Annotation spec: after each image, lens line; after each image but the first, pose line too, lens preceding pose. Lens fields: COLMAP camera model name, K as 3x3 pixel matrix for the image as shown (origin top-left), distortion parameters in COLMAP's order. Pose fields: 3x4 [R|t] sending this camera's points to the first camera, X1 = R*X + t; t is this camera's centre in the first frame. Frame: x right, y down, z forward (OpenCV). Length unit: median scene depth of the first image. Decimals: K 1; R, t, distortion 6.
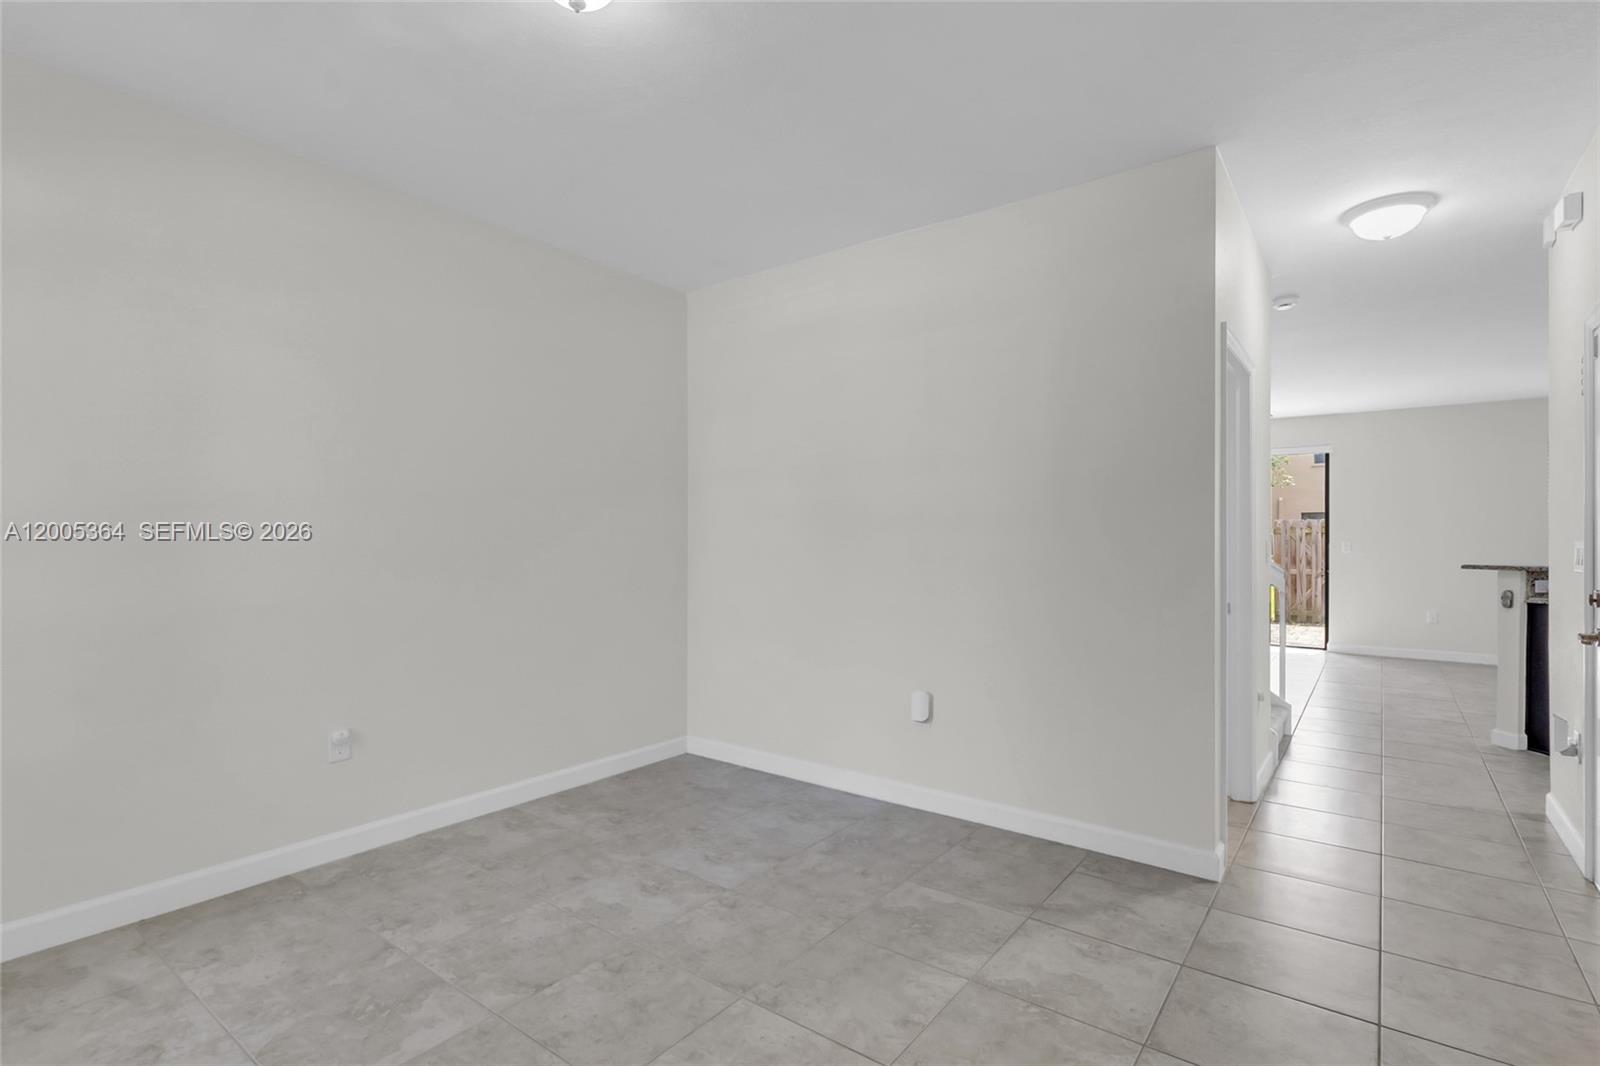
lens RADIAL K [[763.9, 0, 780.6], [0, 763.9, 537.1], [0, 0, 1]] dist [0.000698, -0.000349]
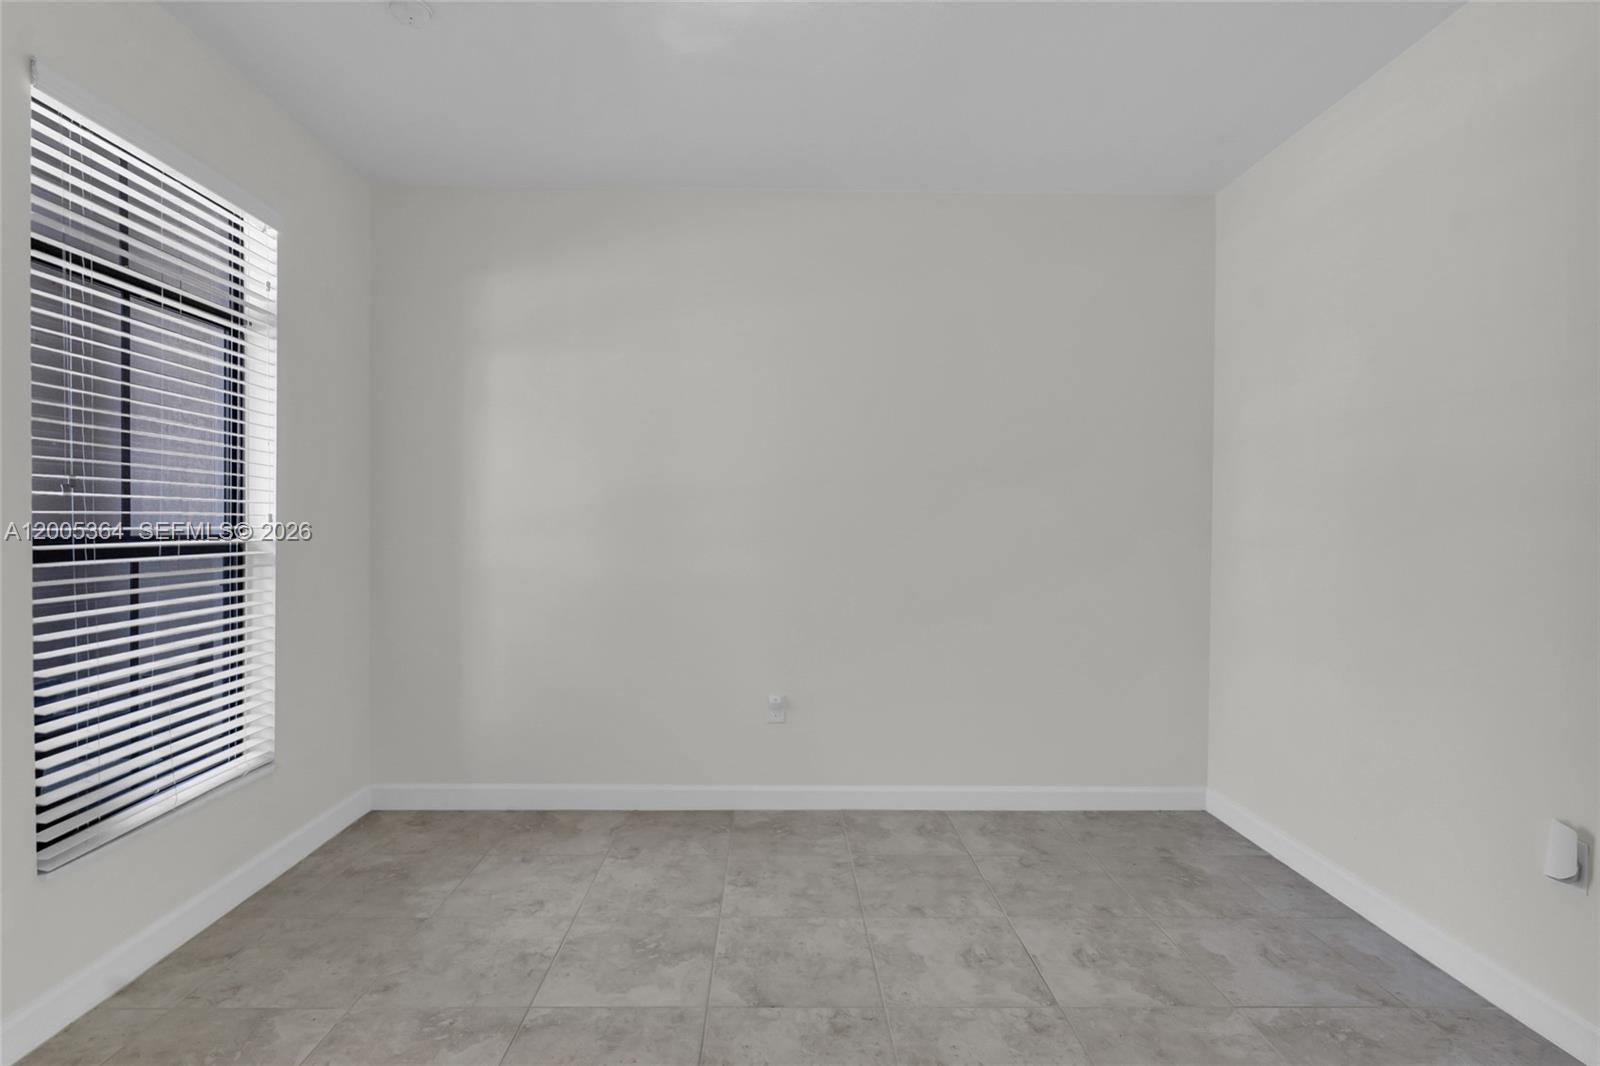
lens RADIAL K [[771.5, 0, 785.5], [0, 771.5, 531.5], [0, 0, 1]] dist [0.003588, -0.001330]
pose [[0.627020, 0.011248, -0.778922, 0.315383], [-0.002323, 0.999918, 0.012570, 0.000947], [0.779000, -0.006072, 0.626995, 0.317674]]
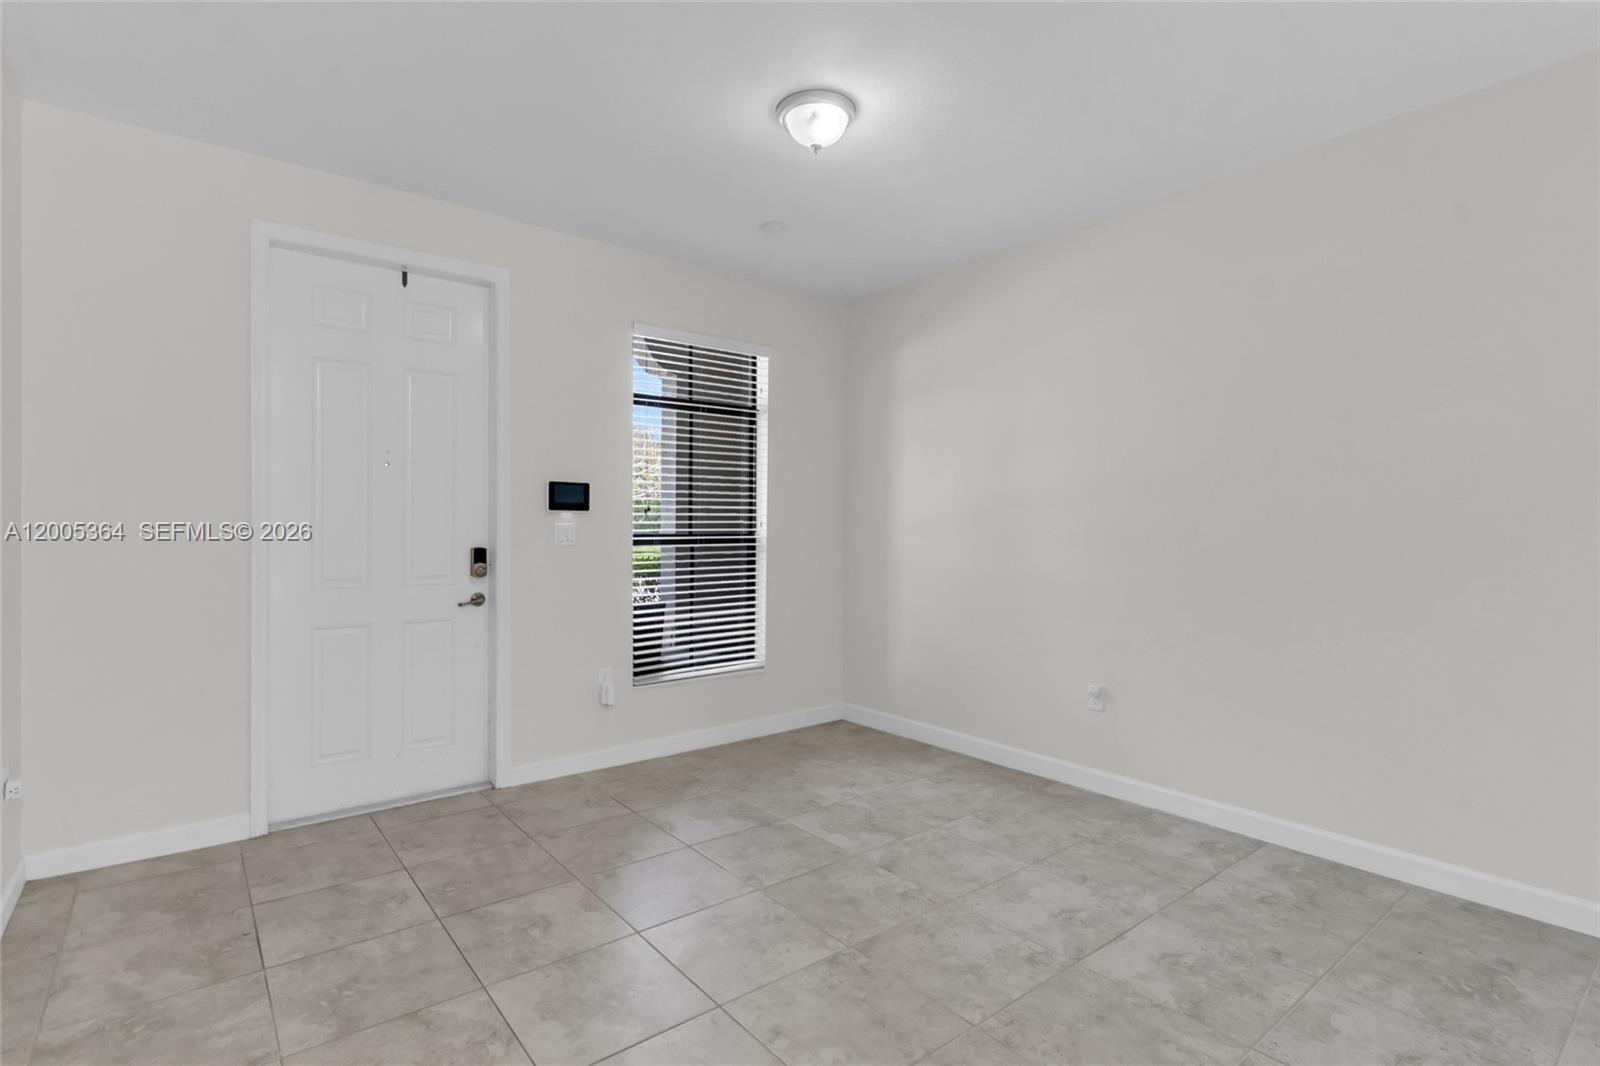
lens RADIAL K [[771.5, 0, 783.2], [0, 771.5, 527.7], [0, 0, 1]] dist [0.003588, -0.001330]
pose [[-0.235871, -0.000746, -0.971784, 0.737885], [0.001059, 0.999999, -0.001024, 0.007988], [0.971784, -0.001271, -0.235870, 0.835860]]
